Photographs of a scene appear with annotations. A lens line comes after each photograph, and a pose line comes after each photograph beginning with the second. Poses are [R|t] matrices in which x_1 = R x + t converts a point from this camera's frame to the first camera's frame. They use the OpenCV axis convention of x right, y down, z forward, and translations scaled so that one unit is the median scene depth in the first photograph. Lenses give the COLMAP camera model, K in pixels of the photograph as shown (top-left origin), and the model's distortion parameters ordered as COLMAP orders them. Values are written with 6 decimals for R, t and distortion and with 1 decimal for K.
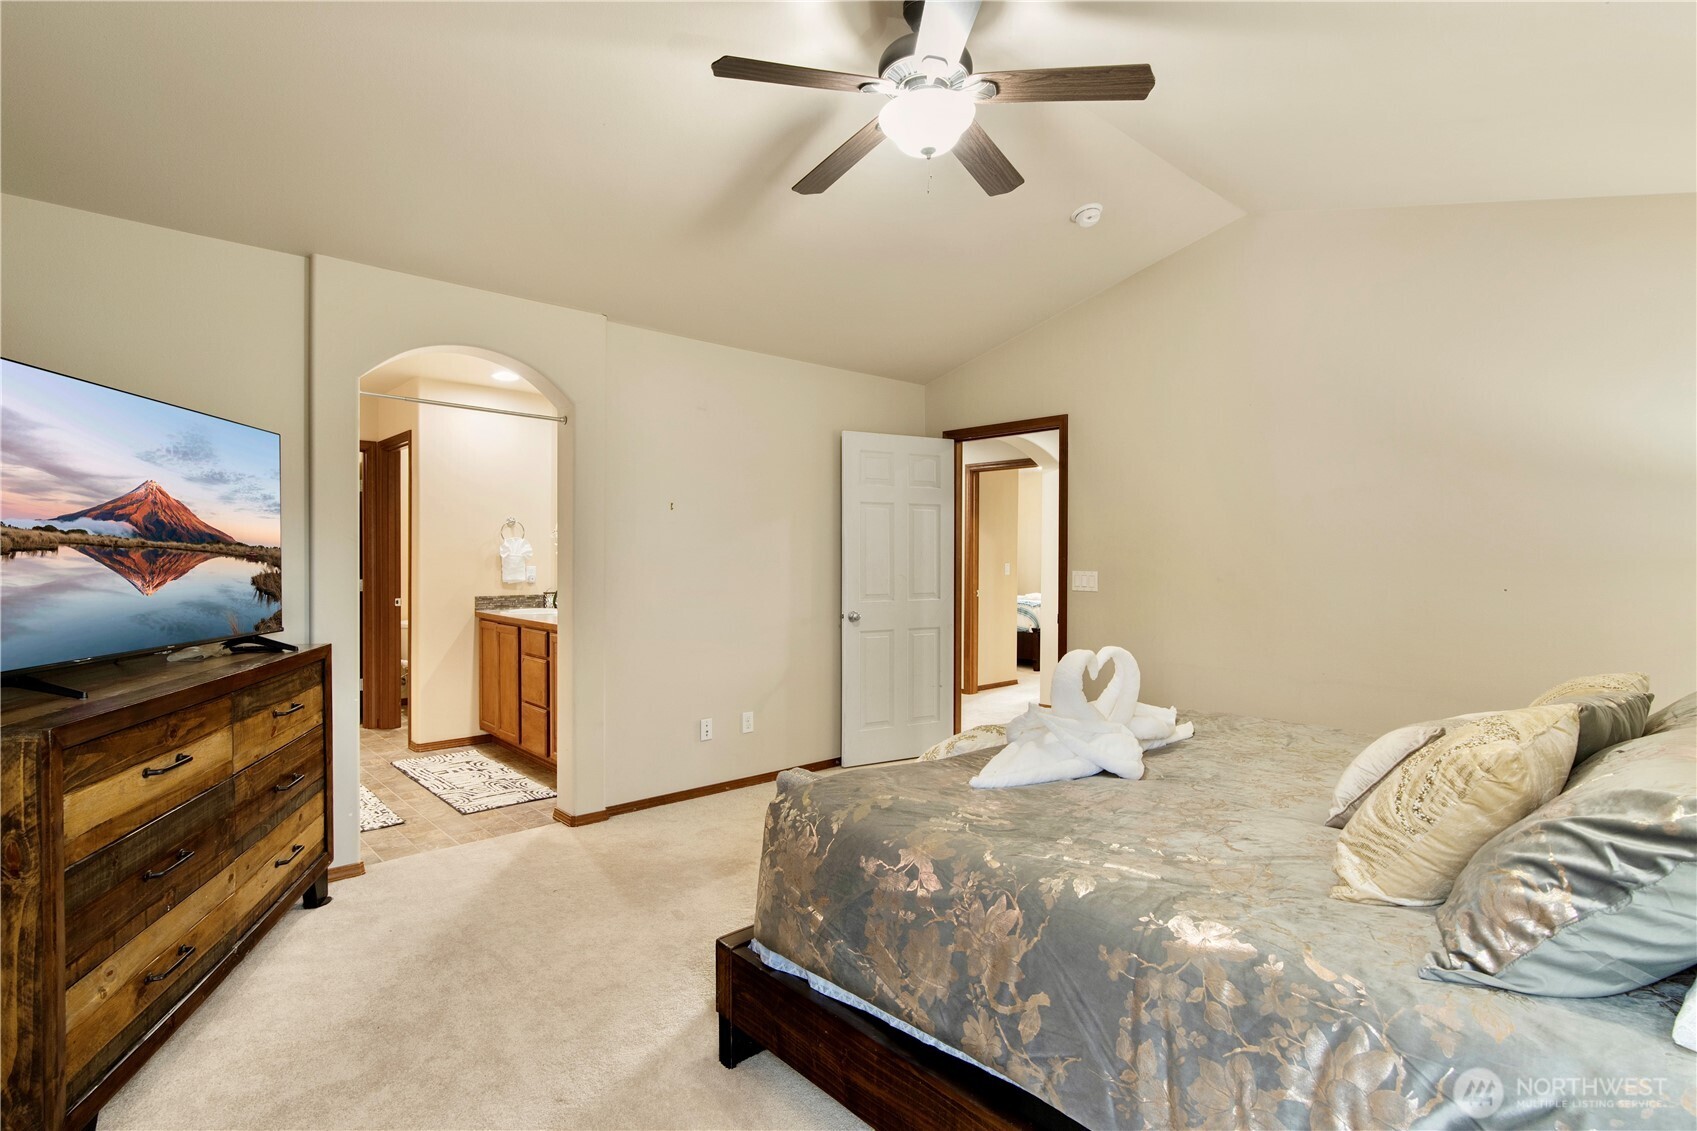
lens RADIAL K [[828.8, 0, 846.9], [0, 828.8, 565.0], [0, 0, 1]] dist [-0.001536, -0.000108]
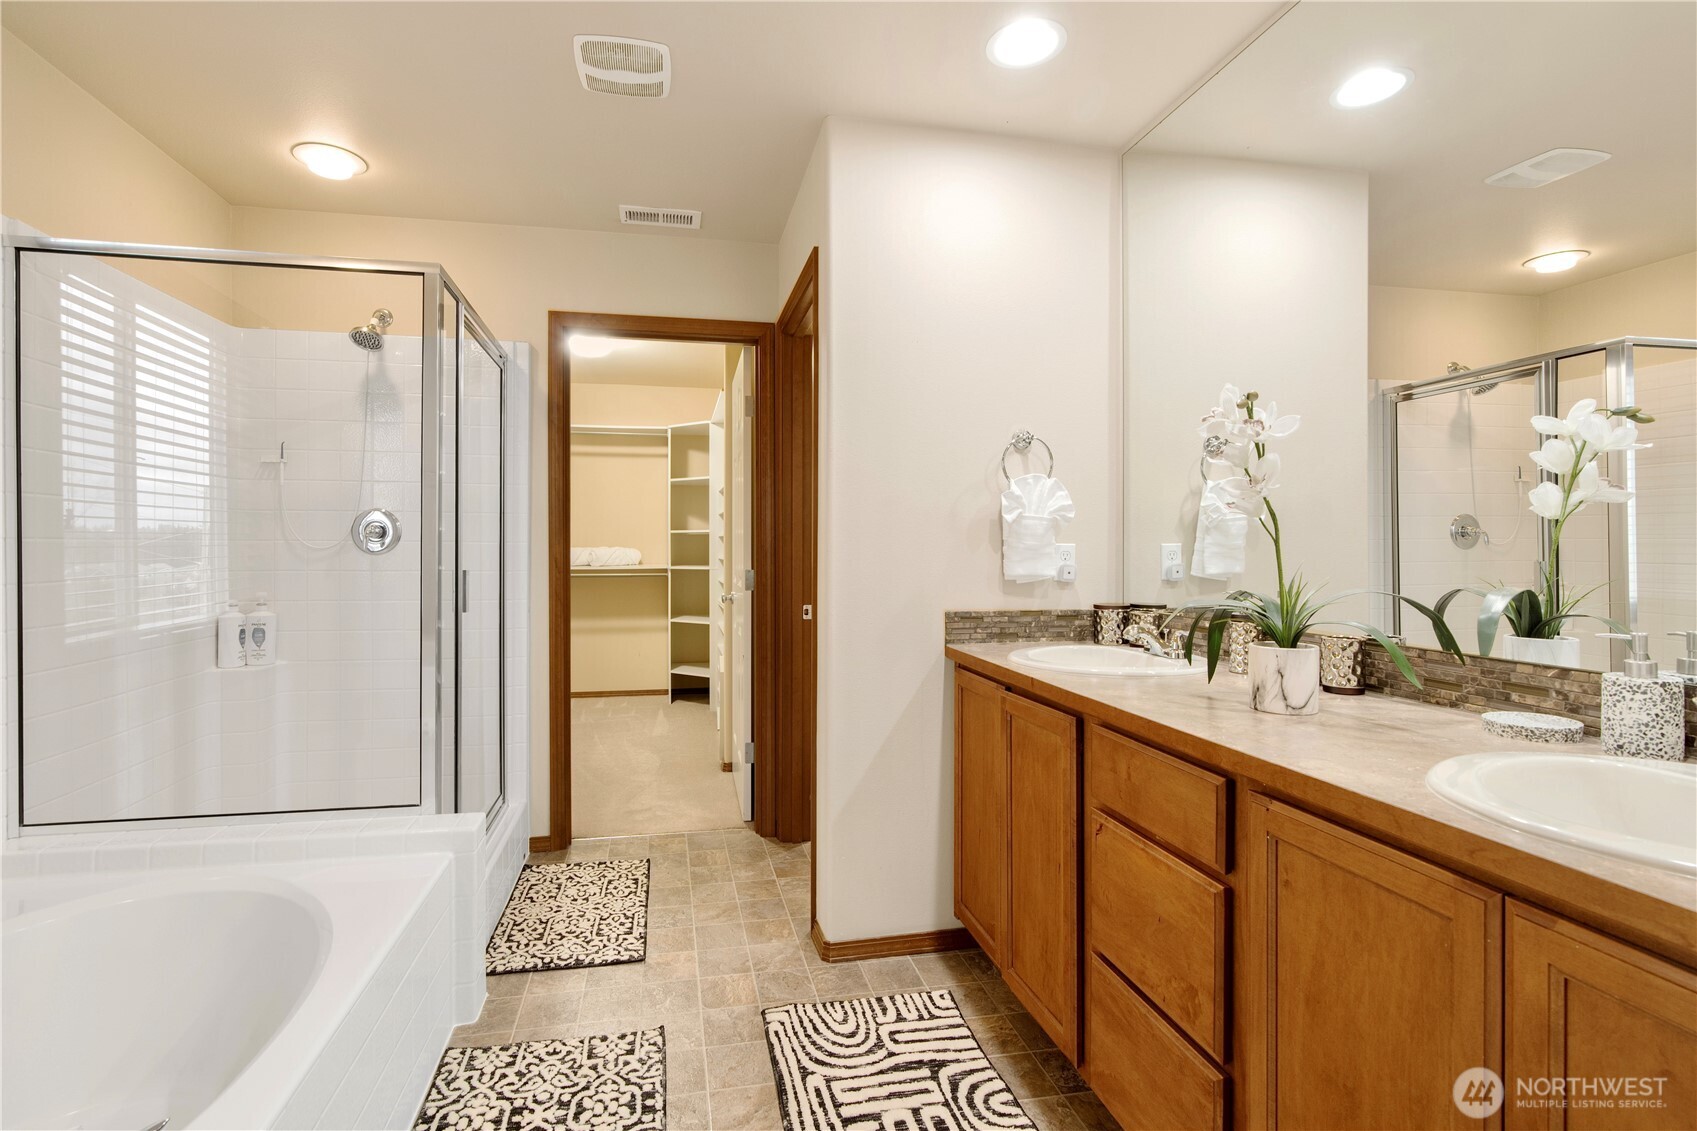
lens RADIAL K [[786.9, 0, 843.2], [0, 786.9, 558.4], [0, 0, 1]] dist [-0.000145, -0.000010]
pose [[0.870835, 0.002991, -0.491567, -0.289028], [-0.005281, 0.999981, -0.003271, 0.011410], [0.491548, 0.005445, 0.870834, 0.606250]]
